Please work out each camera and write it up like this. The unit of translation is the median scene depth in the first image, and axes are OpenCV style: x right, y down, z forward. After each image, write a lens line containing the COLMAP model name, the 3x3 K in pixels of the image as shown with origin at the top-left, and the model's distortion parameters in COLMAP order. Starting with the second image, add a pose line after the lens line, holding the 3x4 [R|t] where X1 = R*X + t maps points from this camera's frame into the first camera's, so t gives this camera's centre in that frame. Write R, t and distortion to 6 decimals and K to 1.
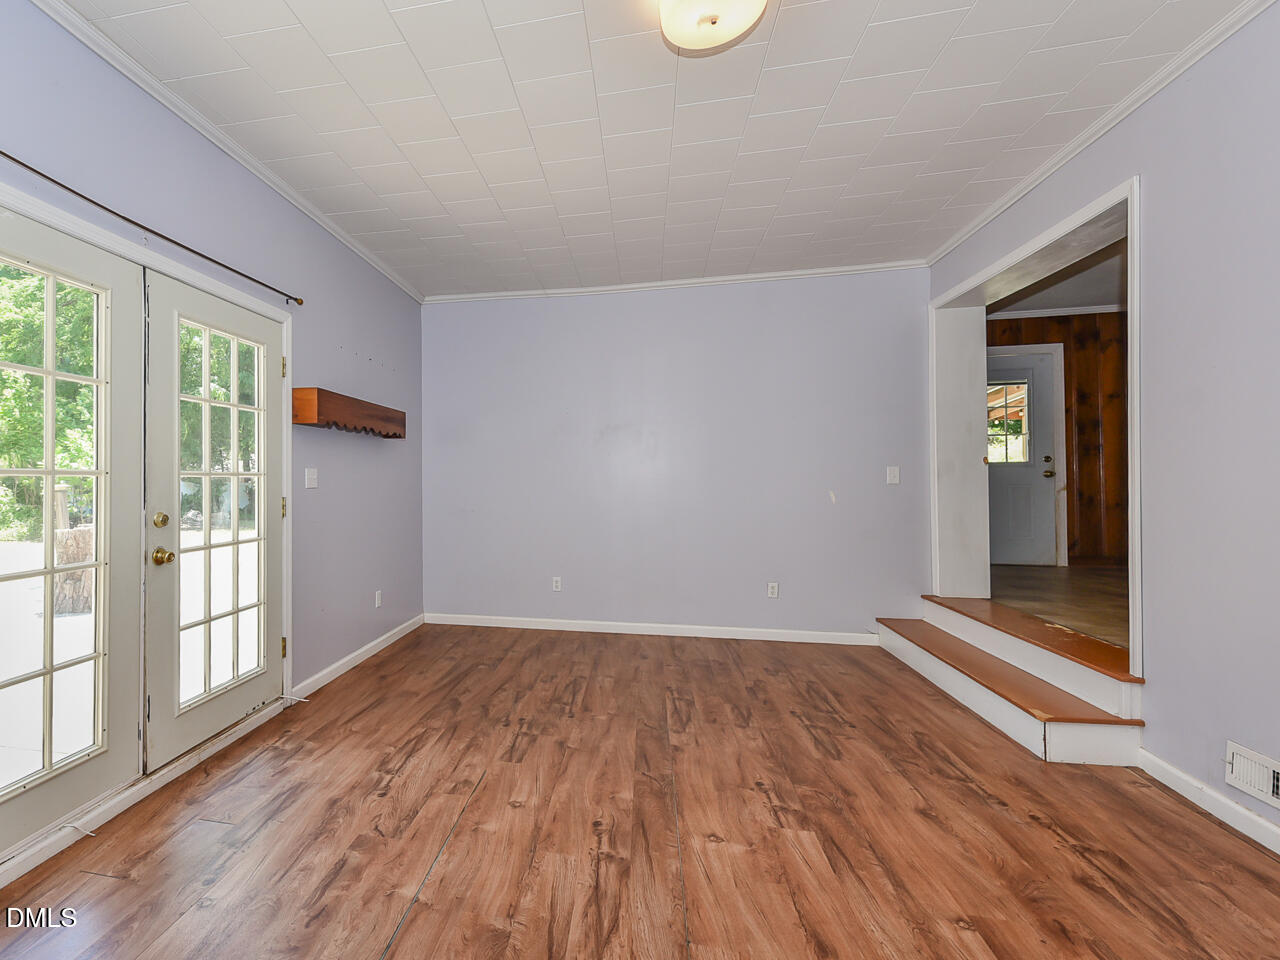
lens RADIAL K [[649.1, 0, 638.4], [0, 649.1, 472.1], [0, 0, 1]] dist [0.001811, -0.001087]
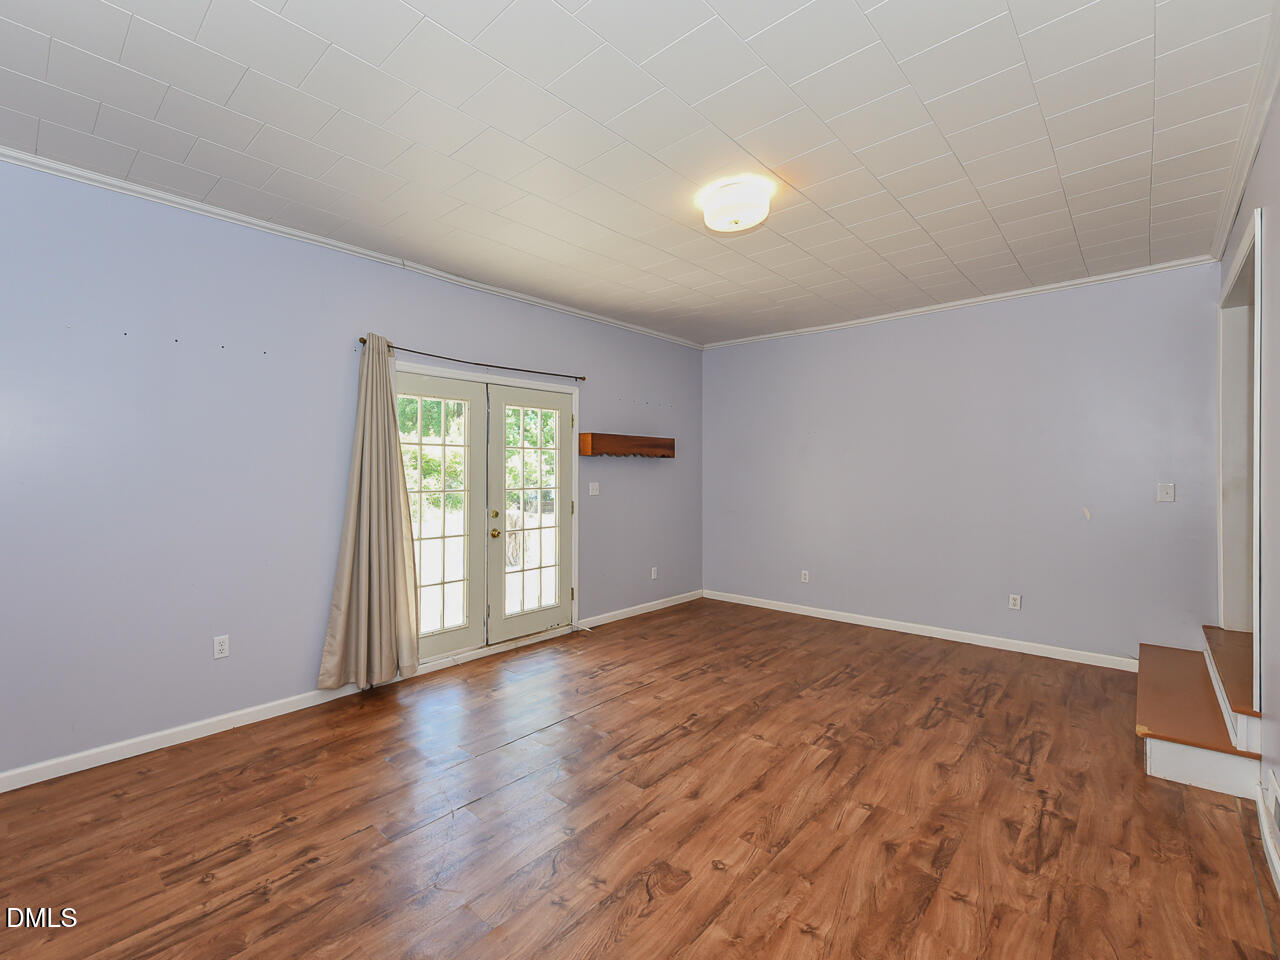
lens RADIAL K [[583.5, 0, 640.2], [0, 583.5, 483.3], [0, 0, 1]] dist [0.001969, -0.000689]
pose [[0.875217, 0.015112, -0.483494, 0.372707], [-0.008322, 0.999834, 0.016186, -0.038587], [0.483658, -0.010143, 0.875198, -0.234800]]
